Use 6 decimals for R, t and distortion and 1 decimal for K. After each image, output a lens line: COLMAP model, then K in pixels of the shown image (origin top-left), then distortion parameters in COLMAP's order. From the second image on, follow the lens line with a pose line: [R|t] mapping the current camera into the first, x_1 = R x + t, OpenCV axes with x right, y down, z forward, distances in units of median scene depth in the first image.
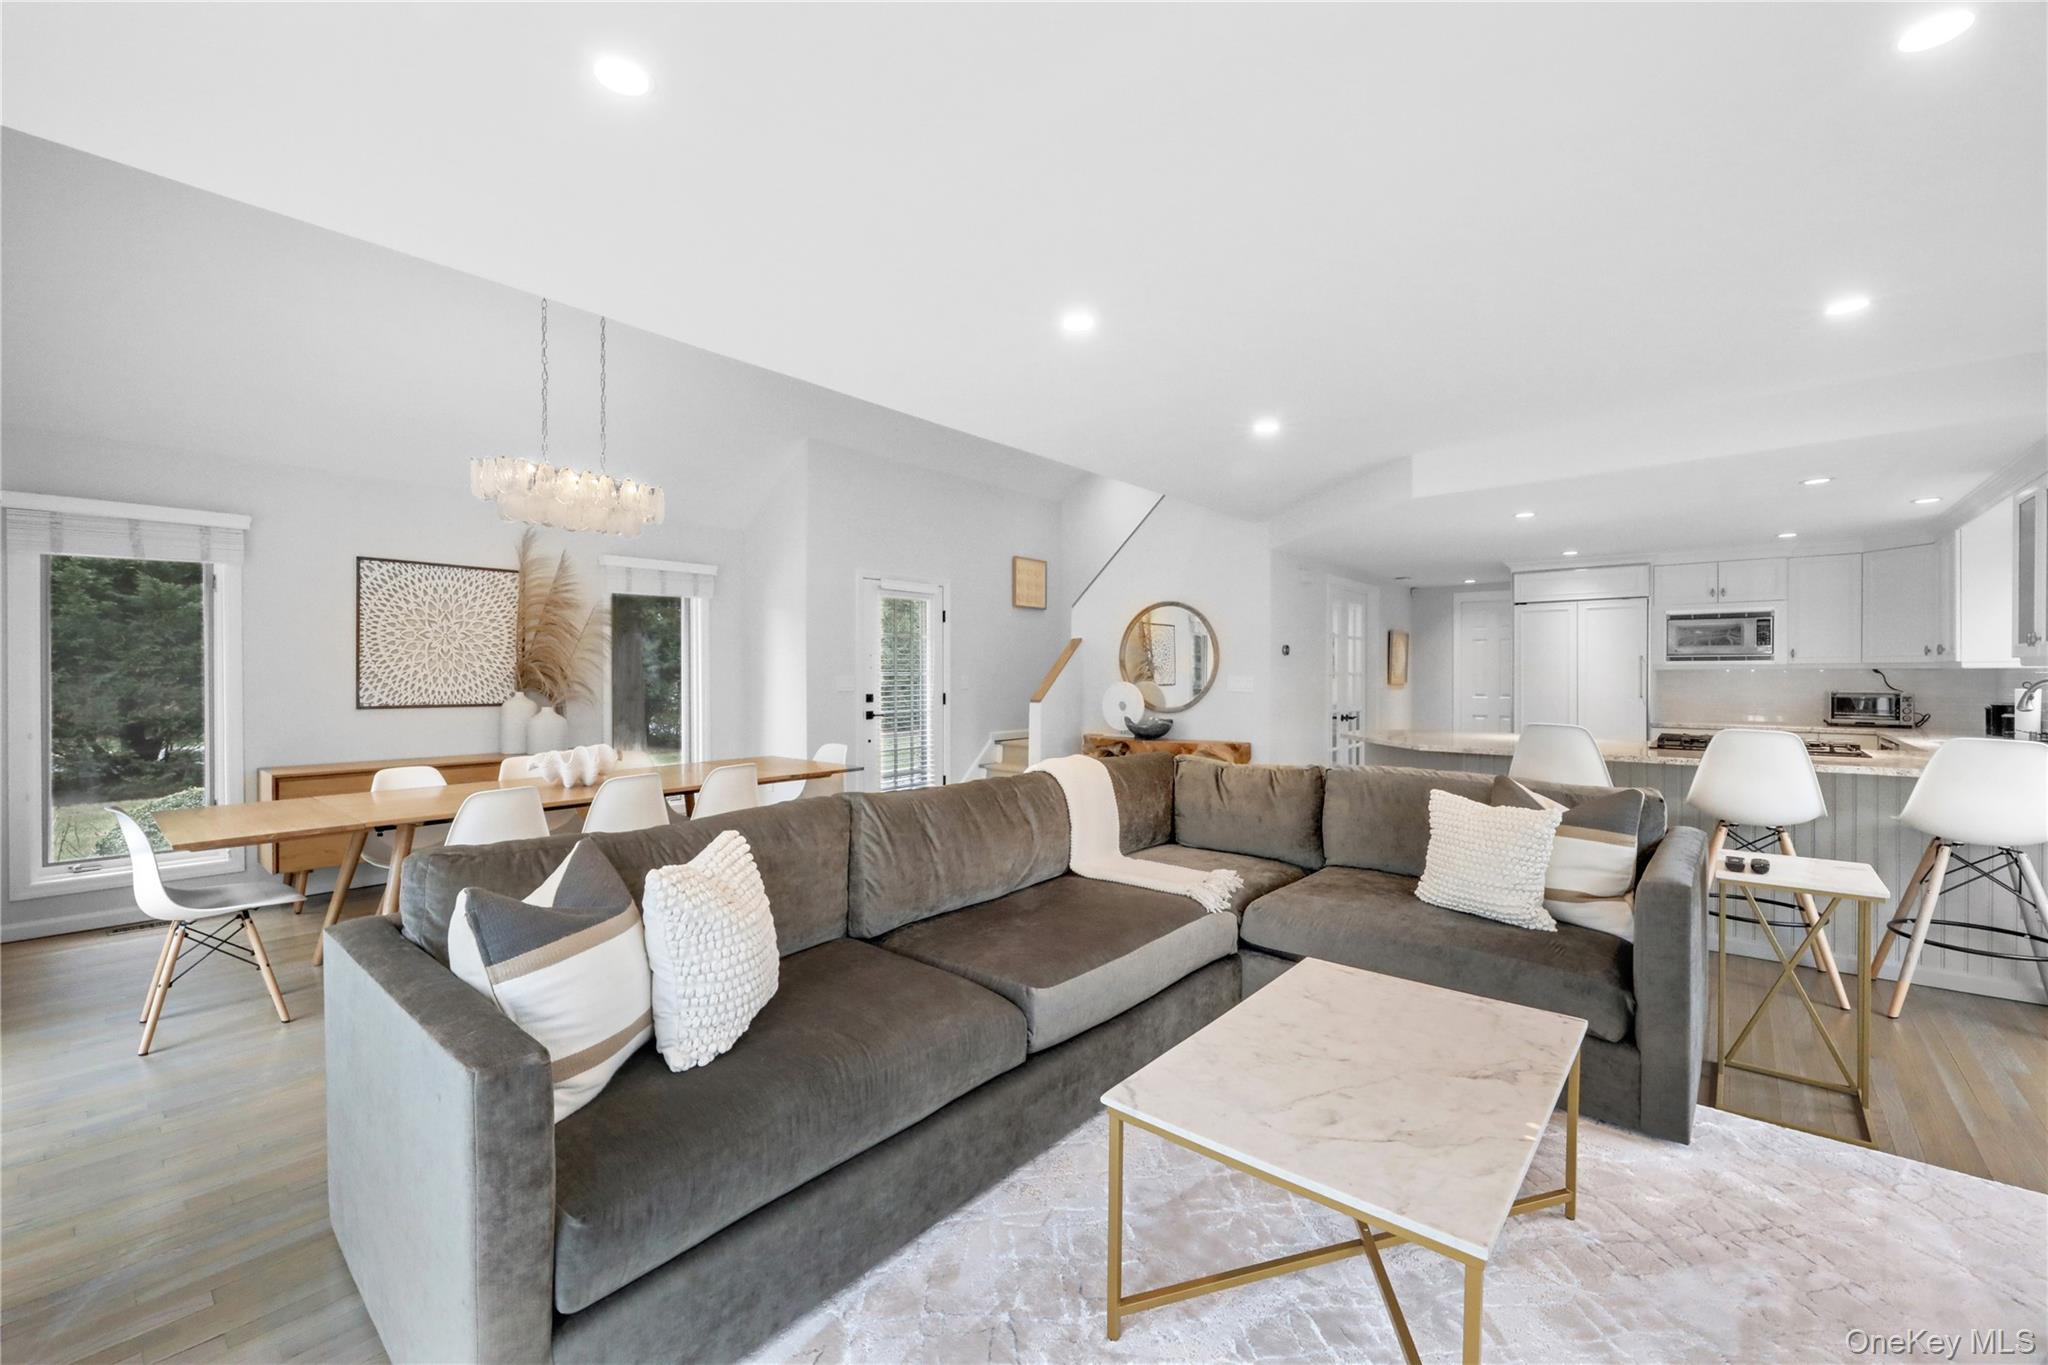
lens RADIAL K [[835.6, 0, 1017.0], [0, 835.6, 684.4], [0, 0, 1]] dist [0.014334, 0.000091]
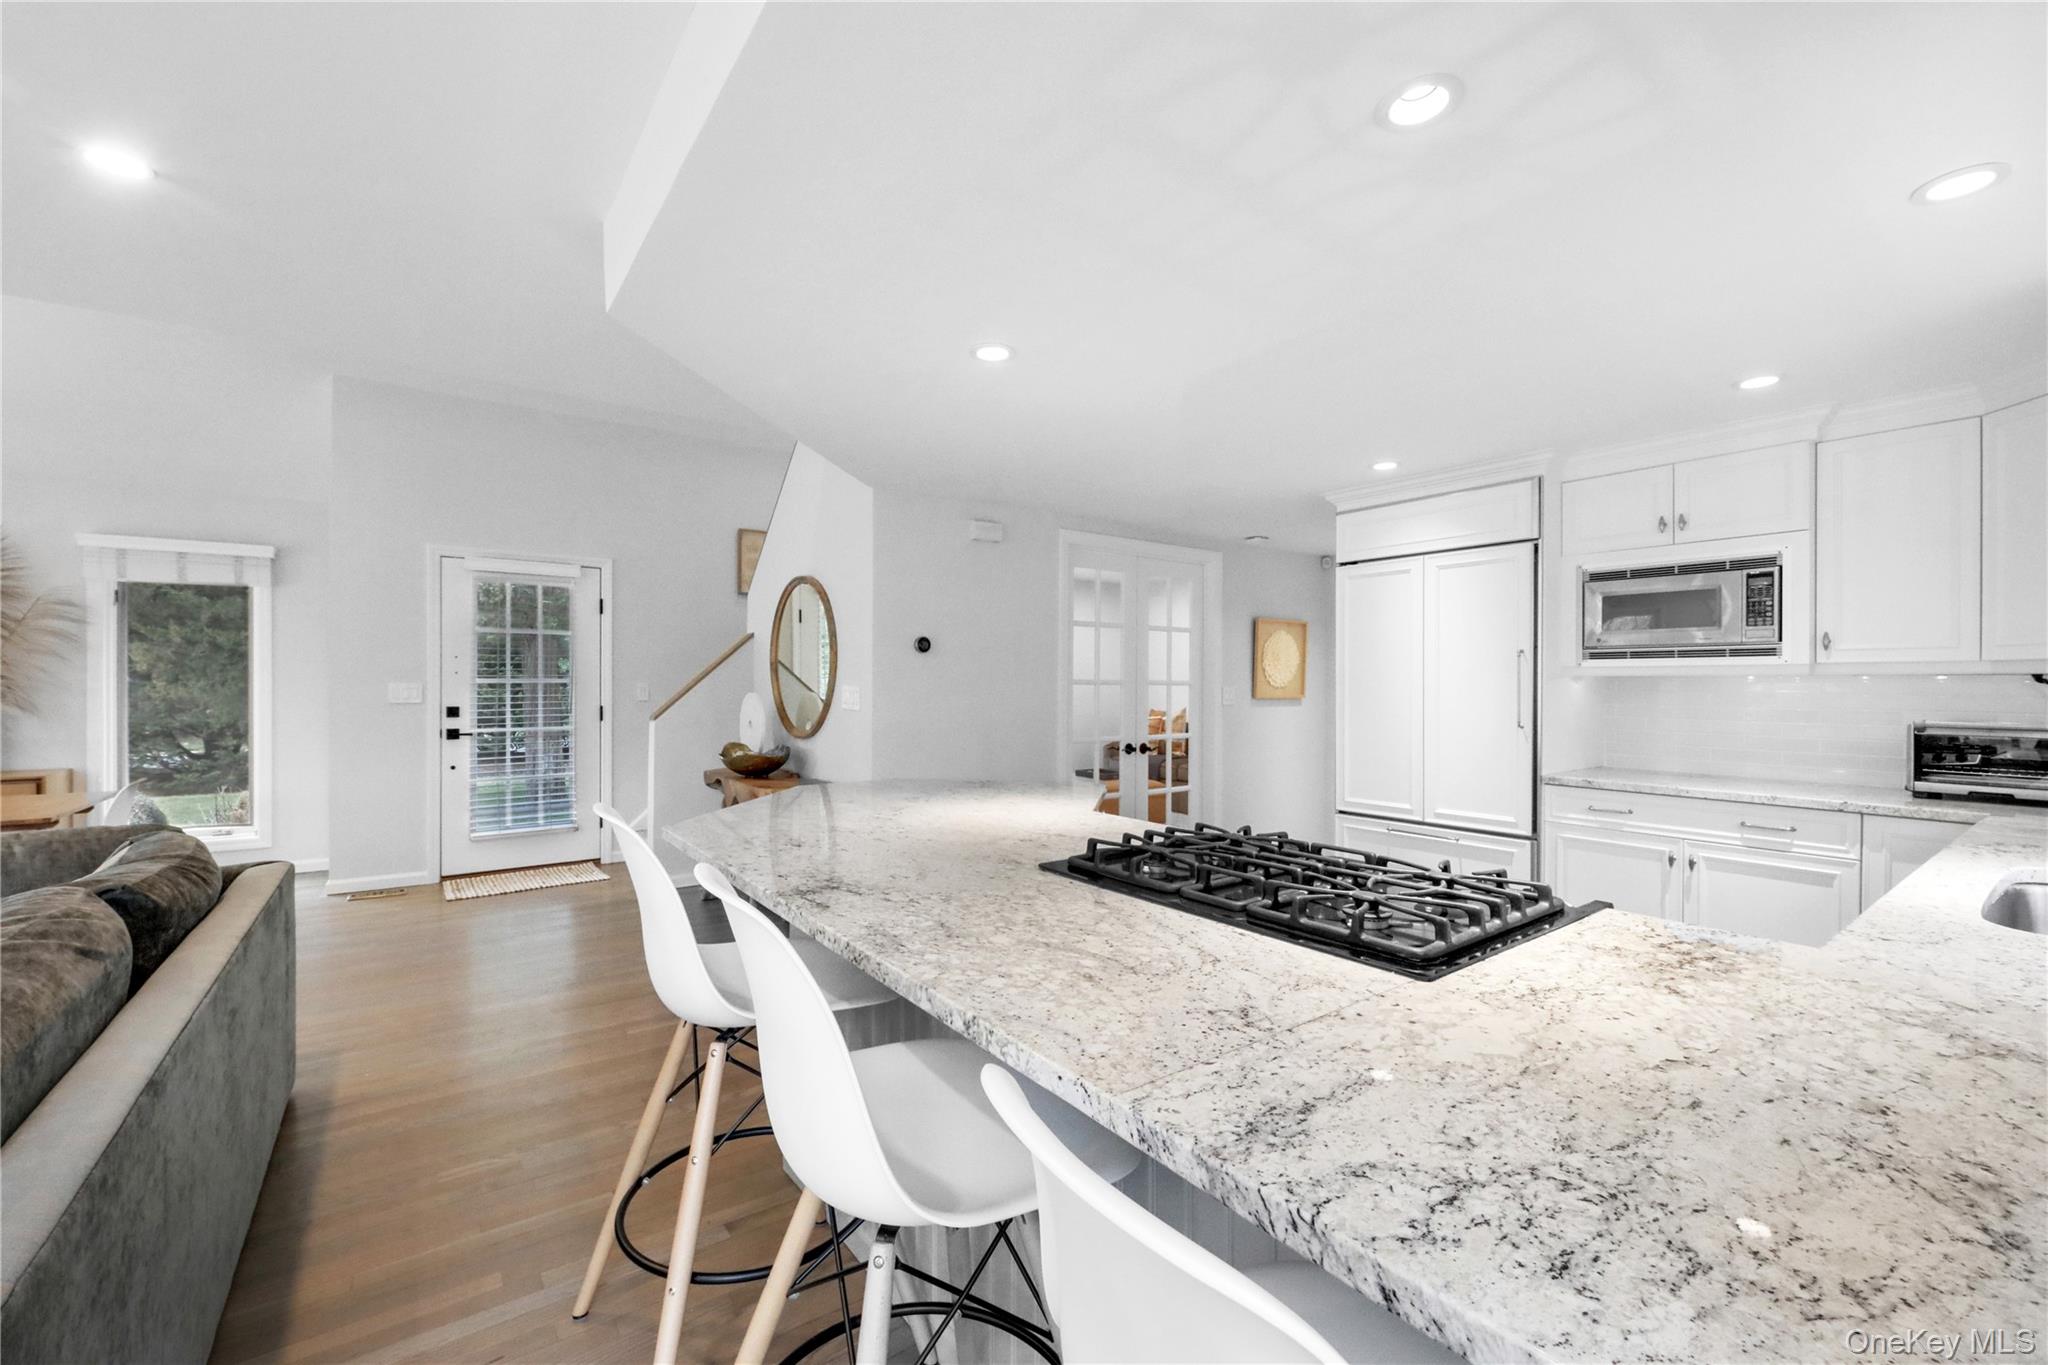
lens RADIAL K [[835.6, 0, 1020.7], [0, 835.6, 681.1], [0, 0, 1]] dist [0.014334, 0.000091]
pose [[0.970378, 0.002052, -0.241581, 0.569577], [-0.006598, 0.999816, -0.018008, -0.002134], [0.241500, 0.019068, 0.970213, 0.410917]]
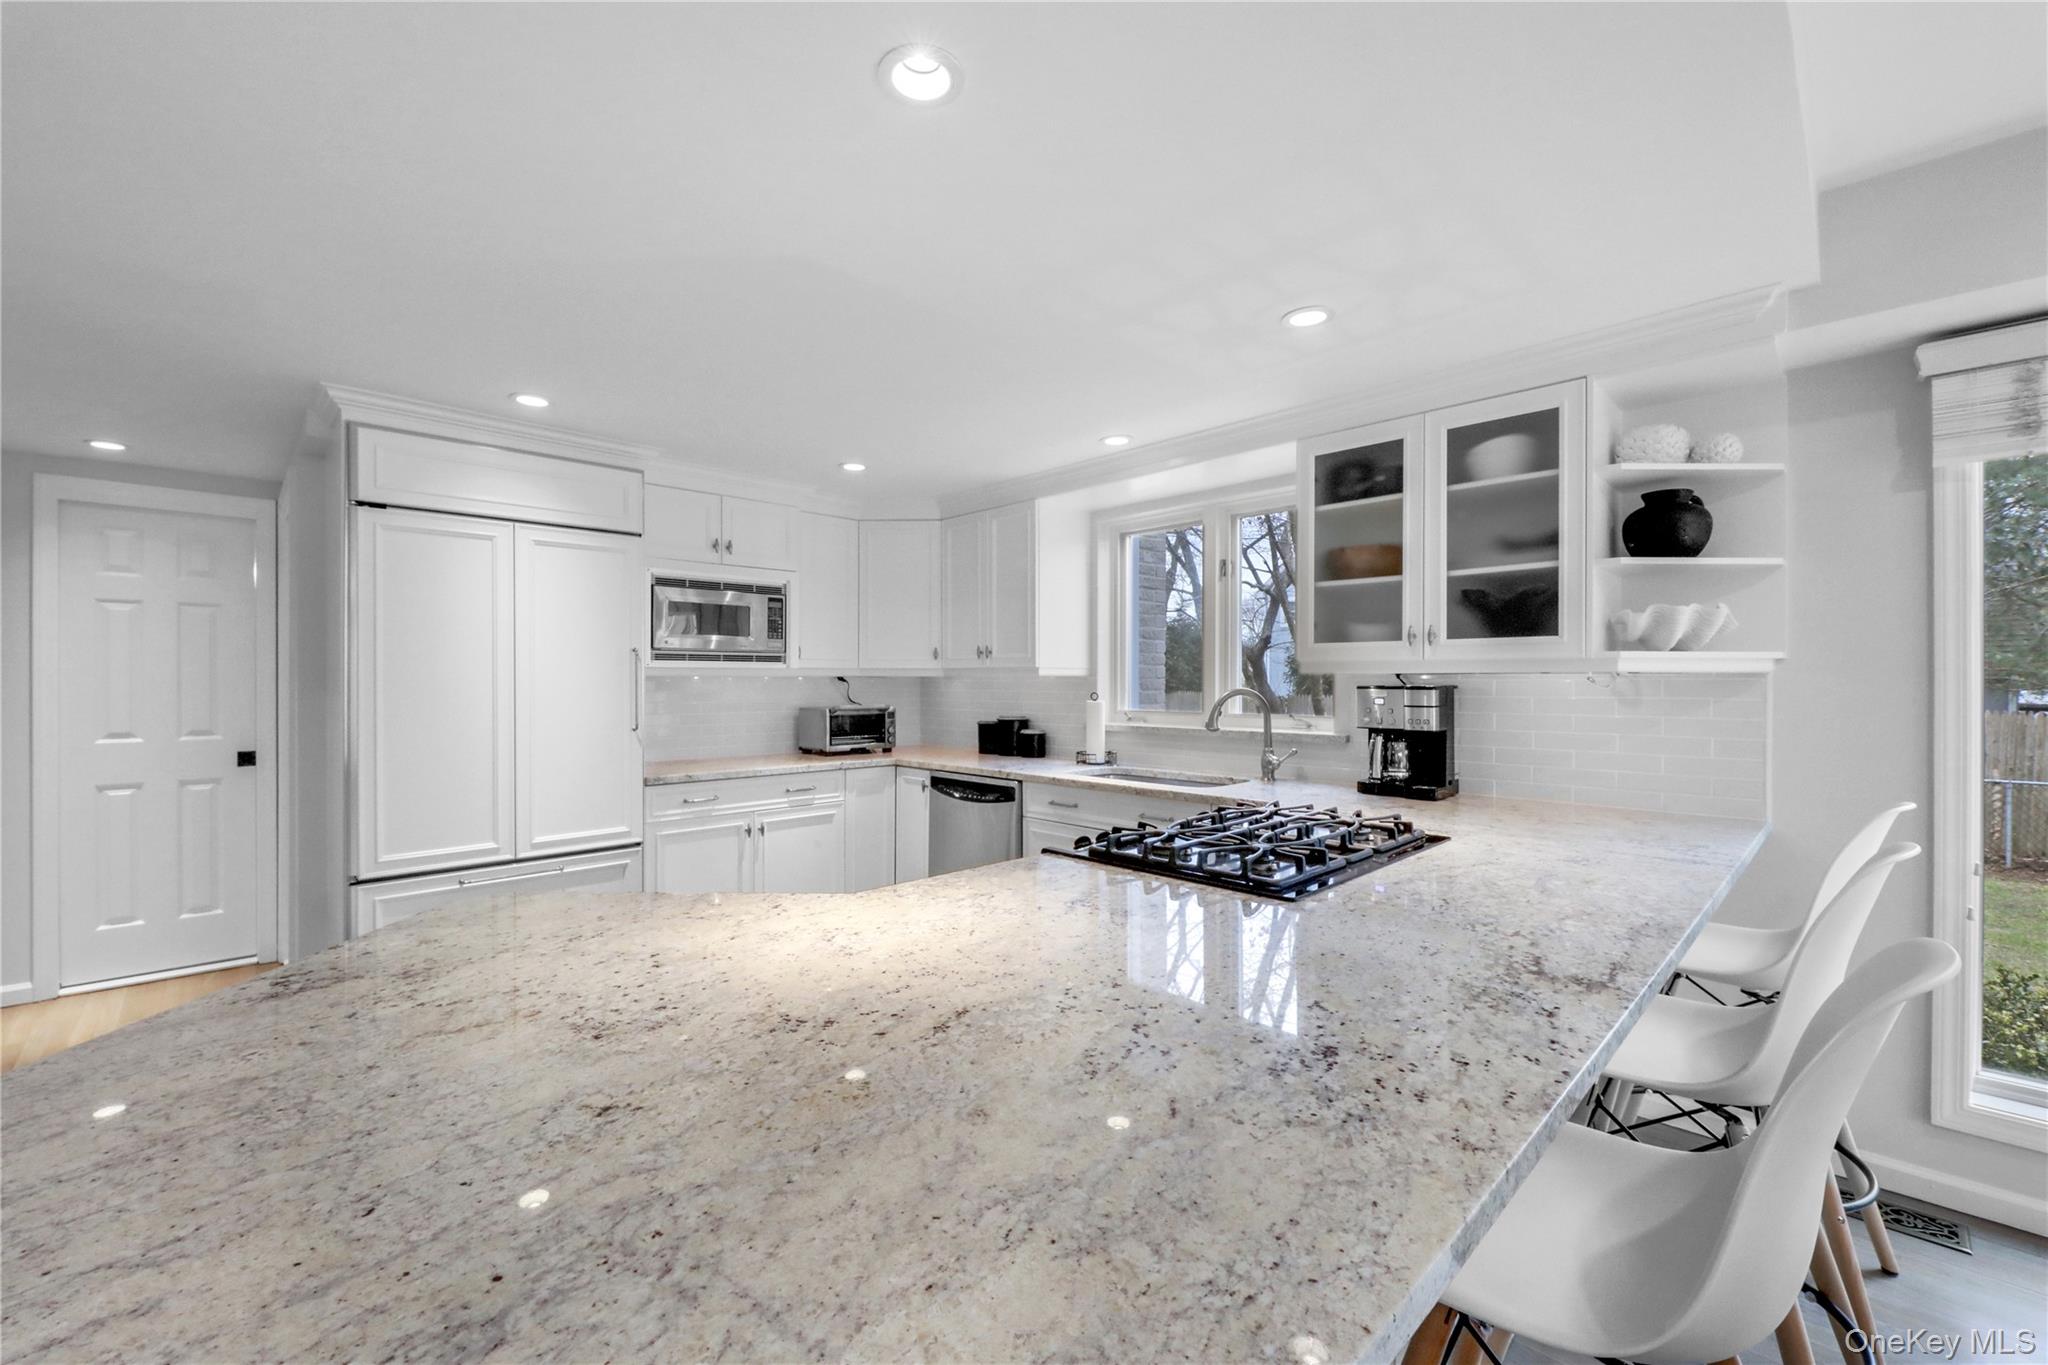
lens RADIAL K [[835.6, 0, 1019.4], [0, 835.6, 676.0], [0, 0, 1]] dist [0.014334, 0.000091]
pose [[0.116807, 0.002654, 0.993151, 0.265011], [0.013957, 0.999893, -0.004313, -0.011793], [-0.993057, 0.014365, 0.116758, 0.721121]]
